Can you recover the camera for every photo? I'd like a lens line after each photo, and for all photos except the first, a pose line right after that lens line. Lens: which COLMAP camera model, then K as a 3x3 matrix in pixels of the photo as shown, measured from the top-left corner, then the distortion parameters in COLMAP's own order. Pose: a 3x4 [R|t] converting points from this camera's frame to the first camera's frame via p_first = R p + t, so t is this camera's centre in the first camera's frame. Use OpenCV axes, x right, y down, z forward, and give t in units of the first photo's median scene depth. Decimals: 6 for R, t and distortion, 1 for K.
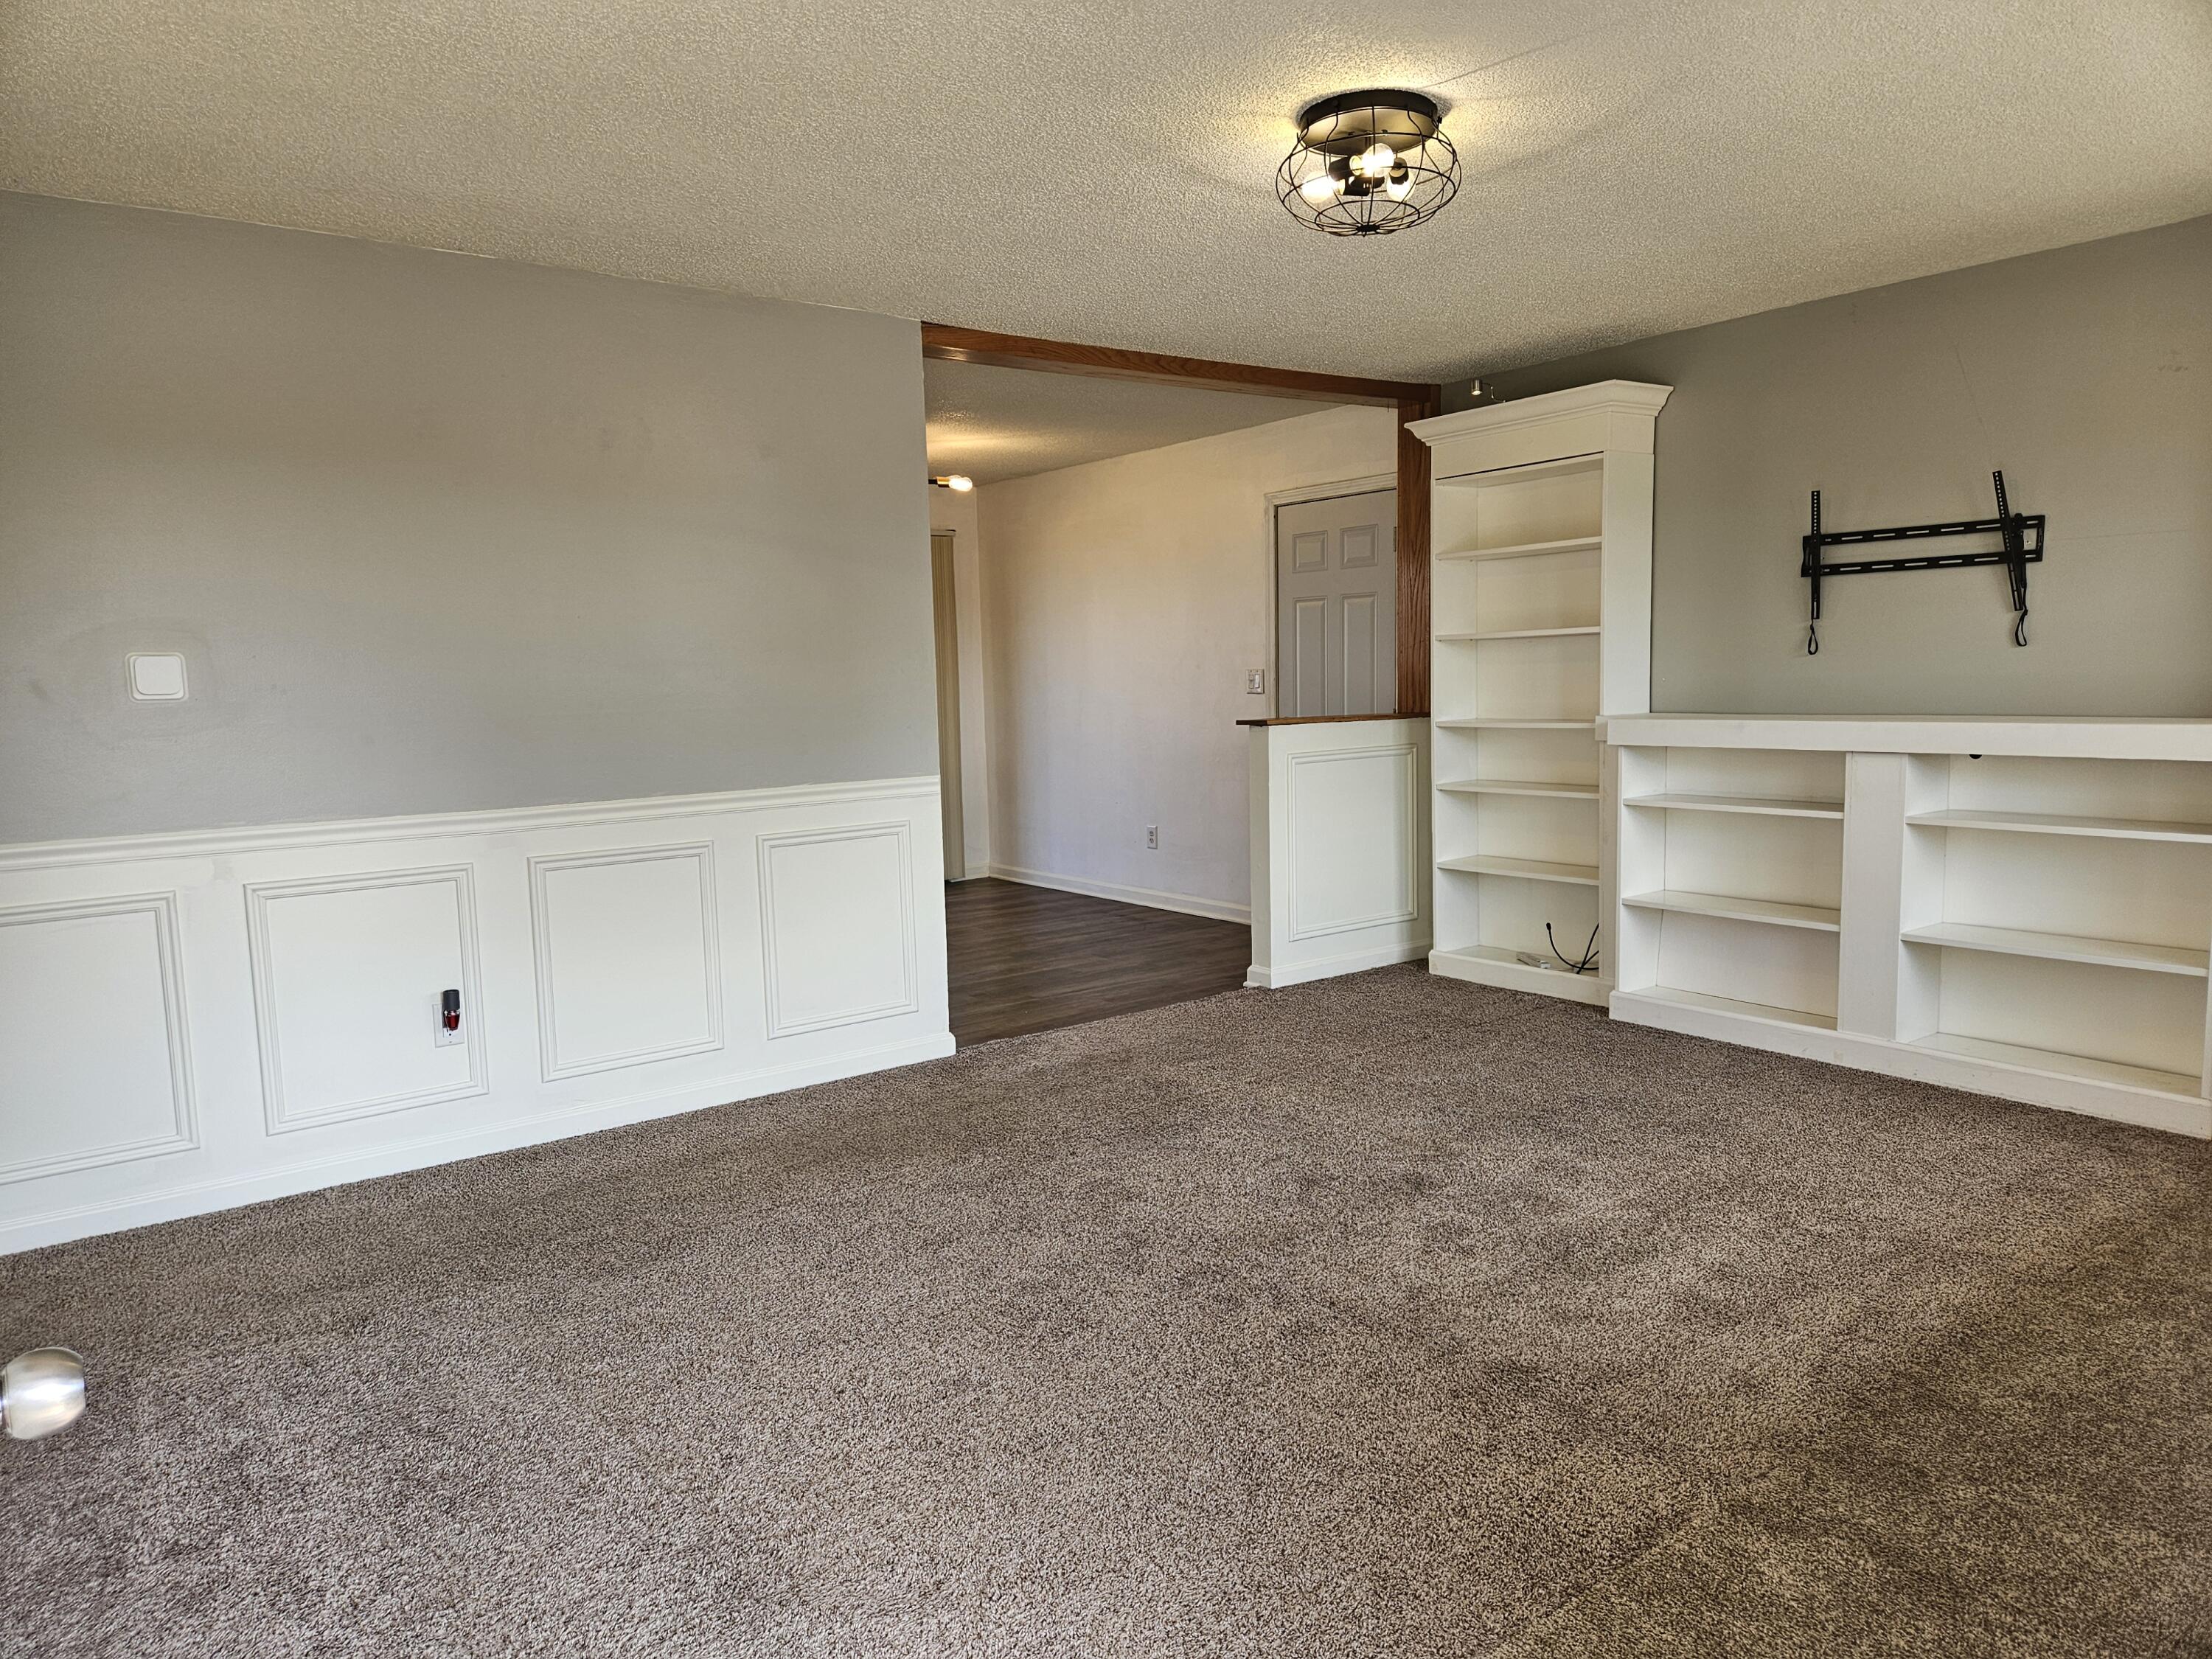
lens RADIAL K [[1467.9, 0, 1106.0], [0, 1467.9, 829.5], [0, 0, 1]] dist [0.098546, -0.087447]
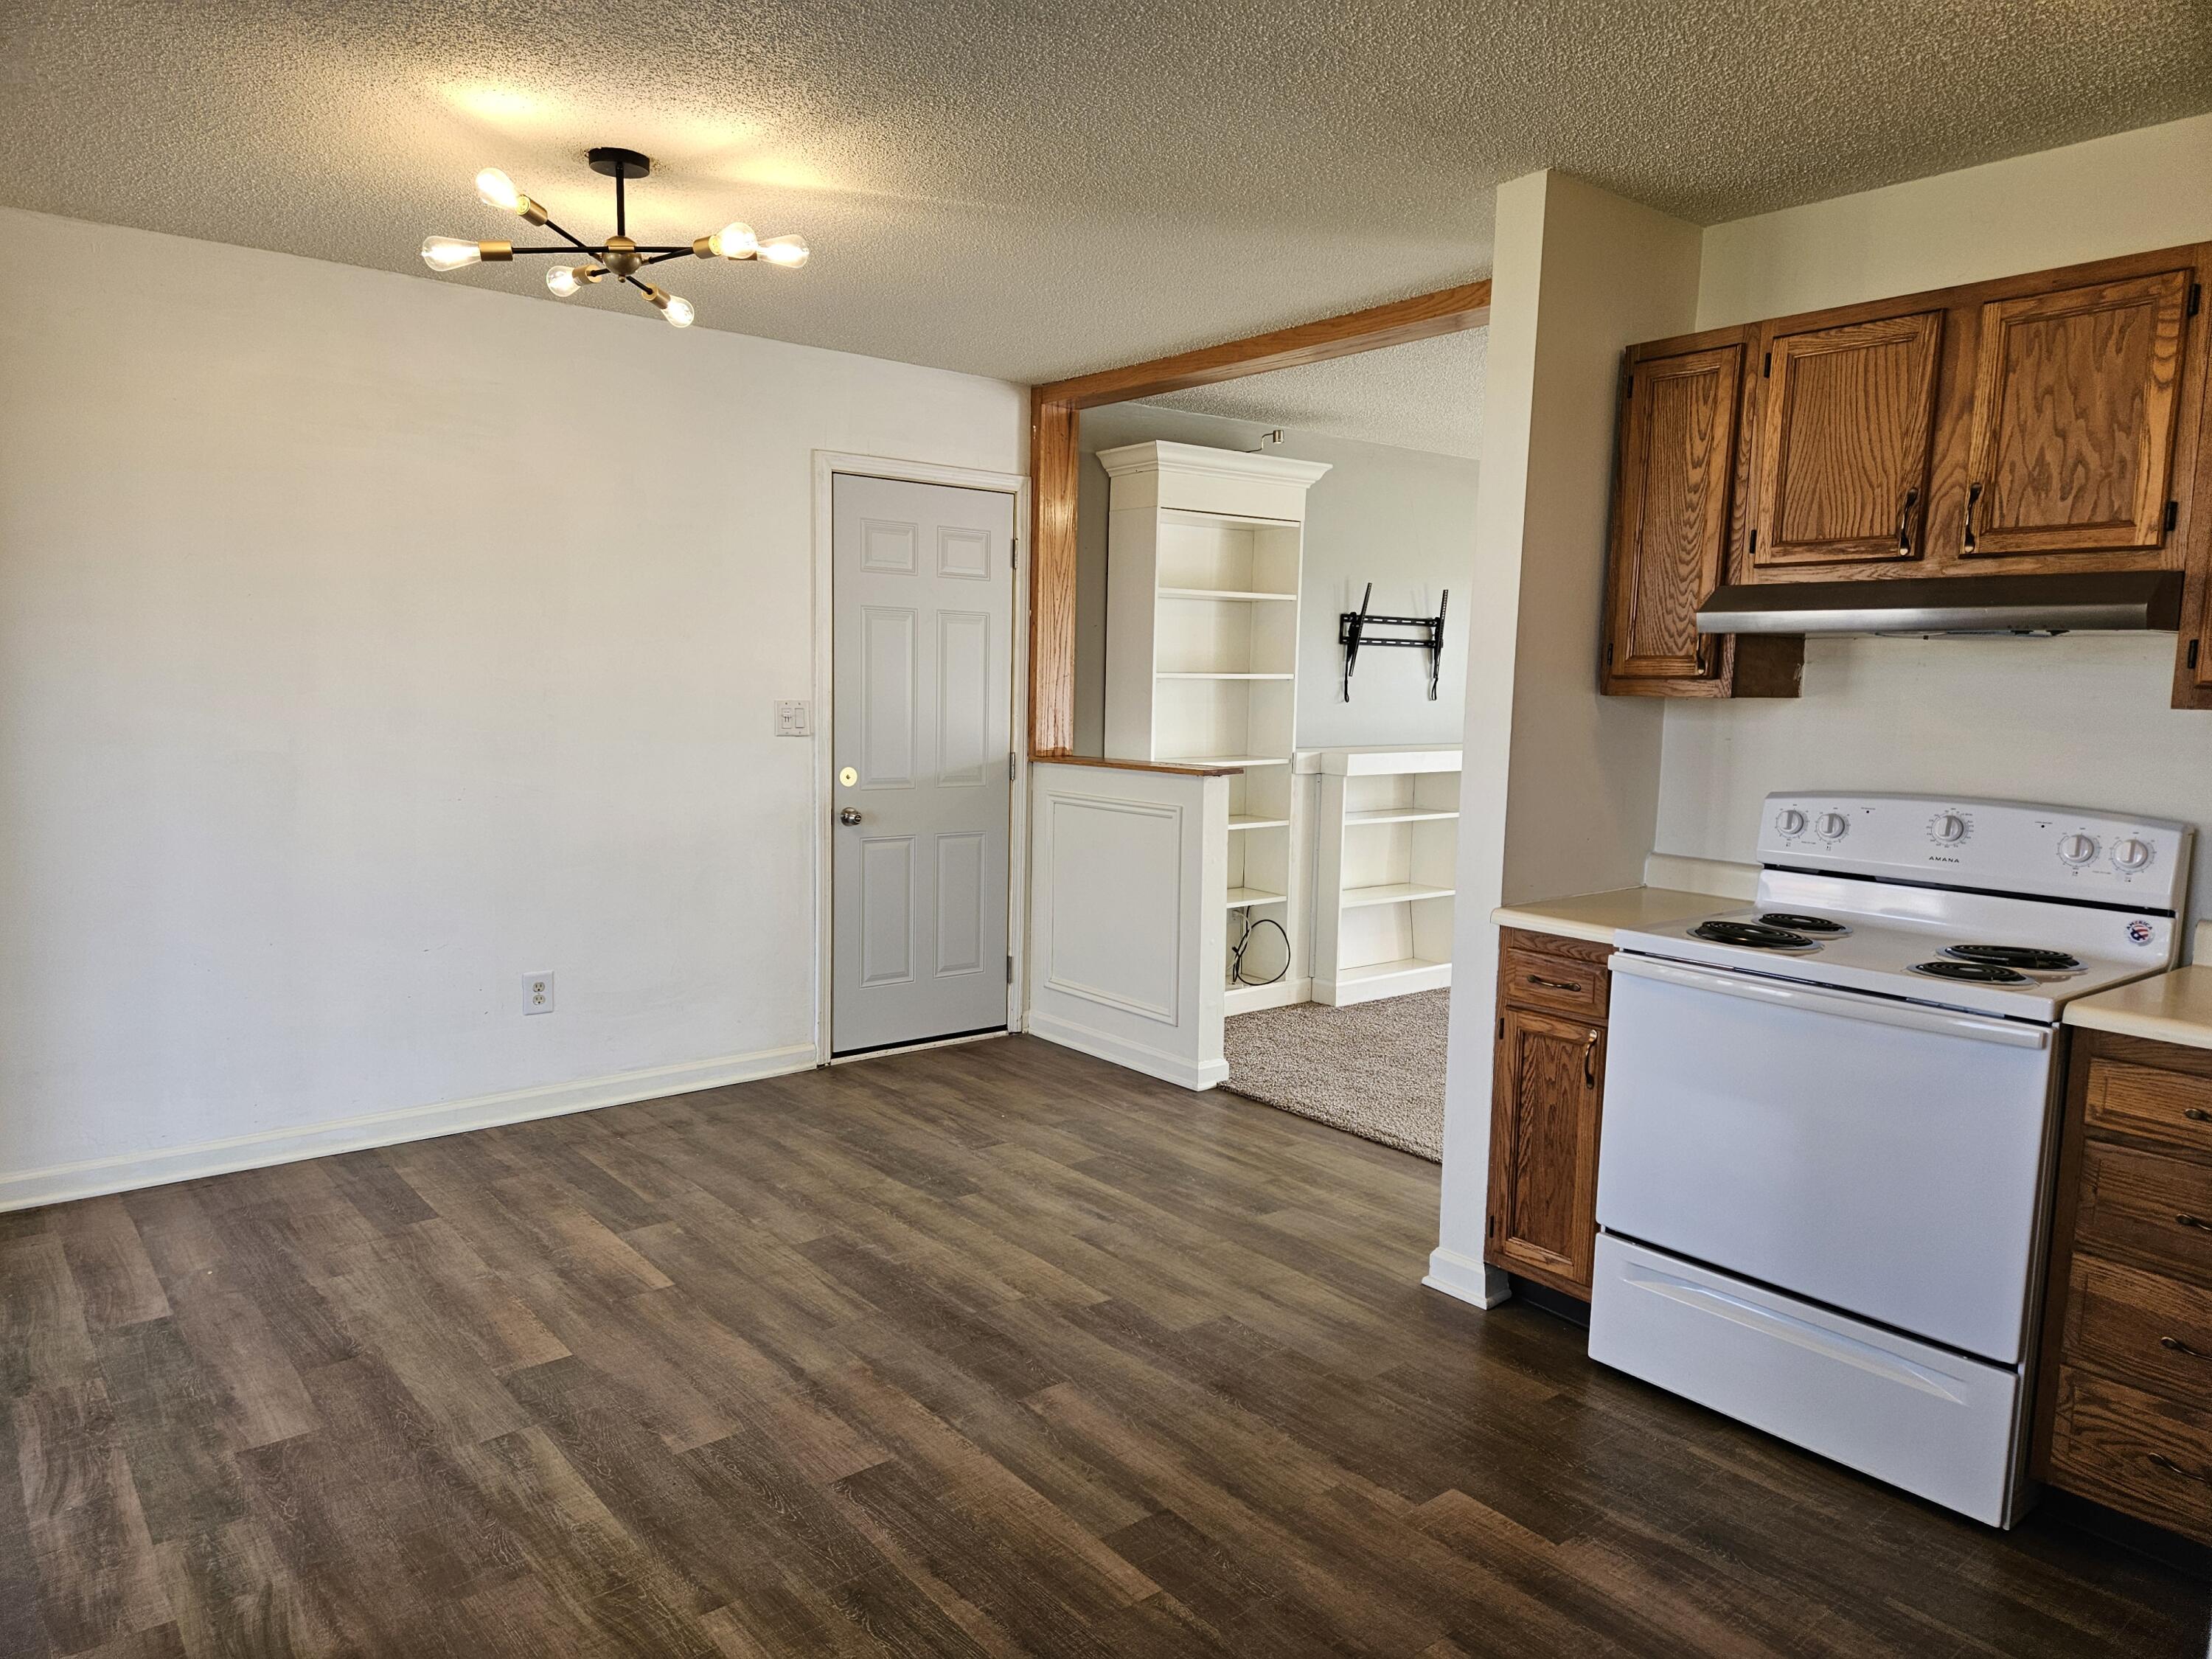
lens RADIAL K [[1465.6, 0, 1067.1], [0, 1465.6, 840.6], [0, 0, 1]] dist [0.102738, -0.085654]
pose [[-0.022516, -0.089581, 0.995725, -0.936528], [0.091894, 0.991576, 0.091286, -0.150956], [-0.995514, 0.093556, -0.014095, 1.402652]]
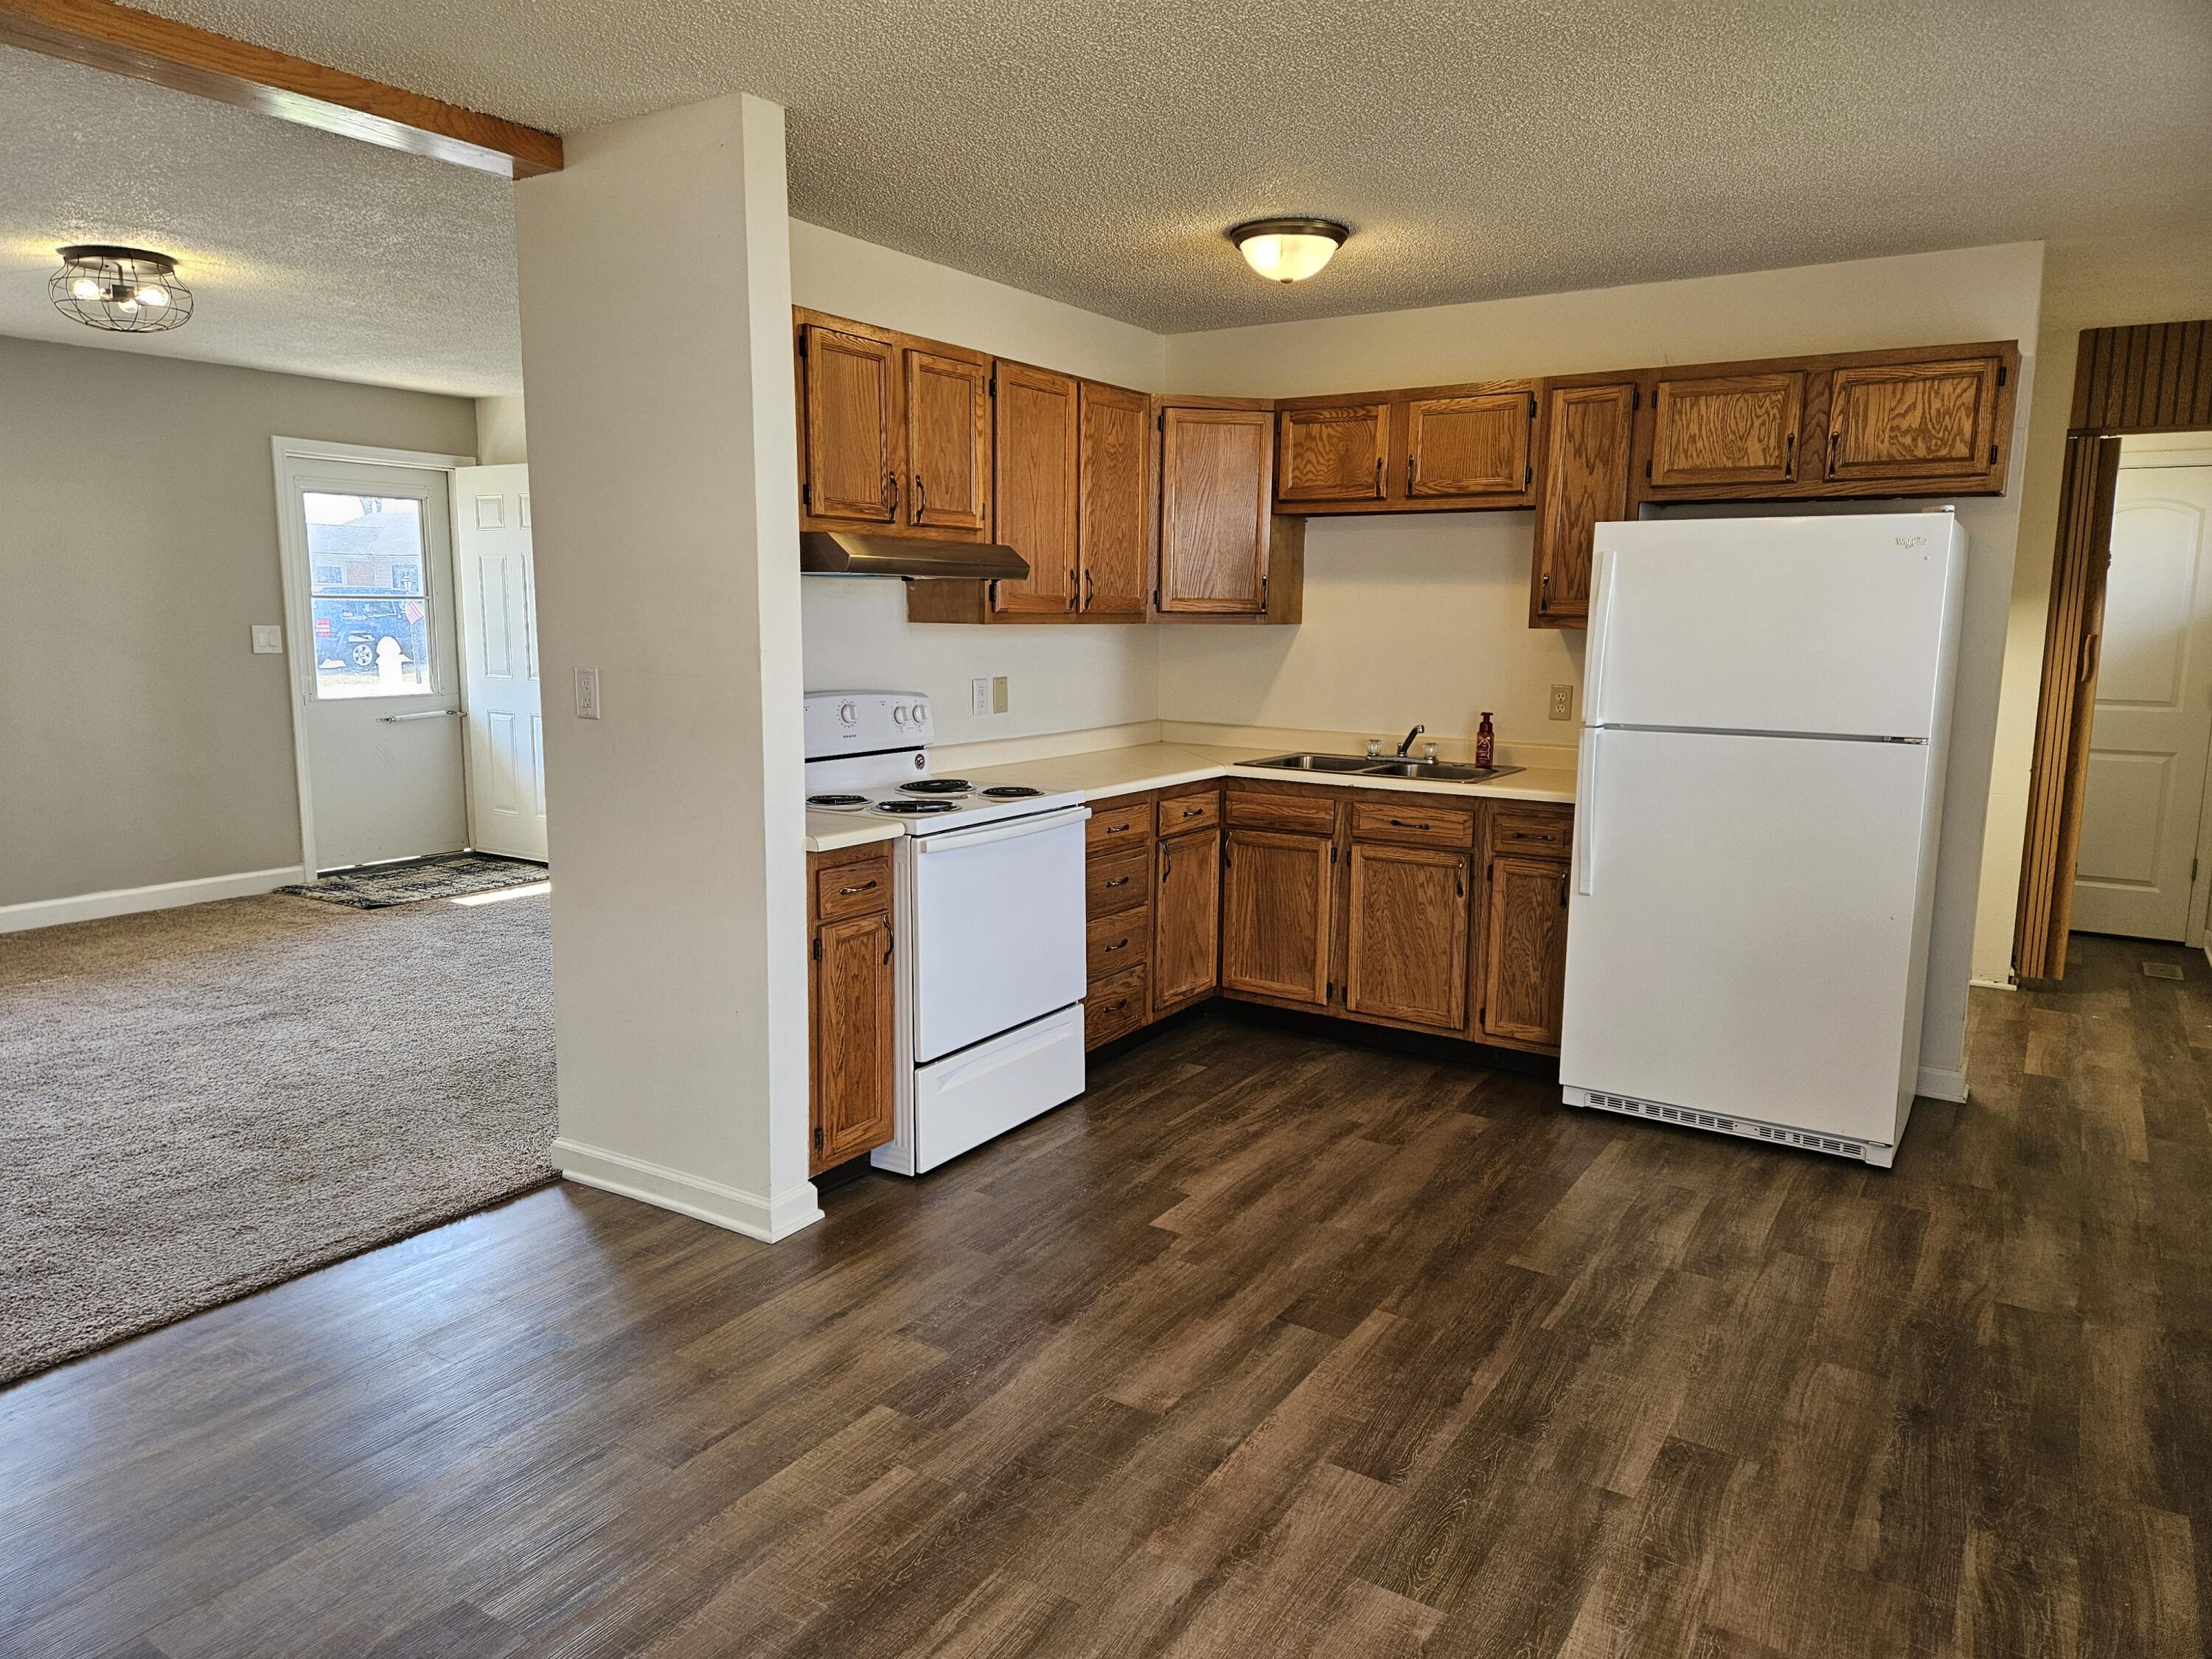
lens RADIAL K [[1479.6, 0, 1101.9], [0, 1479.6, 823.7], [0, 0, 1]] dist [0.097703, -0.093783]
pose [[-0.936402, 0.067043, -0.344467, -0.127911], [-0.025472, 0.966008, 0.257254, -0.233194], [0.350004, 0.249668, -0.902864, 1.896590]]
